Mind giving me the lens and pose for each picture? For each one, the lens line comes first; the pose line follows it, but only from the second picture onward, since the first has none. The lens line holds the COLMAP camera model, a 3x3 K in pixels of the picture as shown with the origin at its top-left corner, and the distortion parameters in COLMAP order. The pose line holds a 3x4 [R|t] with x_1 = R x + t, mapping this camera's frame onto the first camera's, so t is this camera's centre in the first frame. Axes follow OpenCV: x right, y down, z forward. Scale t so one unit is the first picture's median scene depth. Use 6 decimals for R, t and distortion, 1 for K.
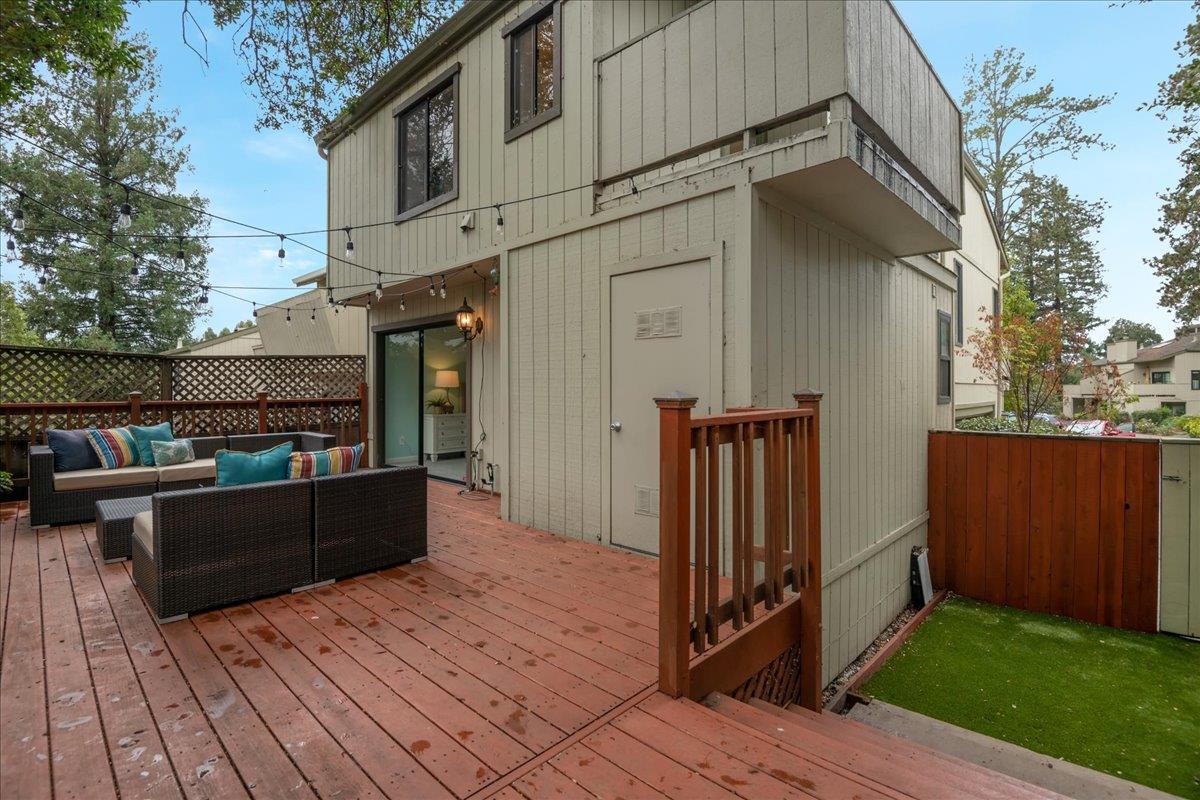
lens RADIAL K [[559.2, 0, 604.8], [0, 559.2, 389.5], [0, 0, 1]] dist [-0.002043, -0.000202]
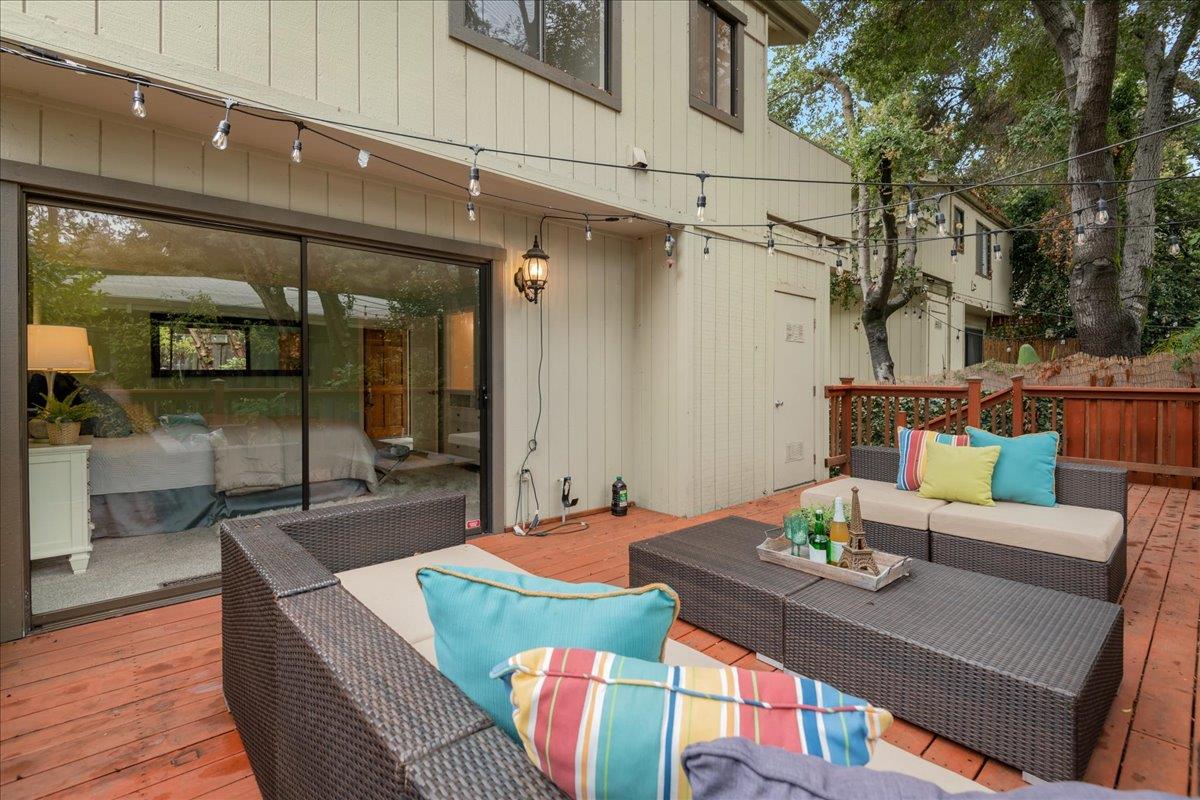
lens RADIAL K [[559.2, 0, 604.8], [0, 559.2, 389.5], [0, 0, 1]] dist [-0.002043, -0.000202]
pose [[0.075194, -0.026893, 0.996806, -0.792640], [0.000108, 0.999636, 0.026961, -0.002425], [-0.997169, -0.001919, 0.075170, 0.764949]]
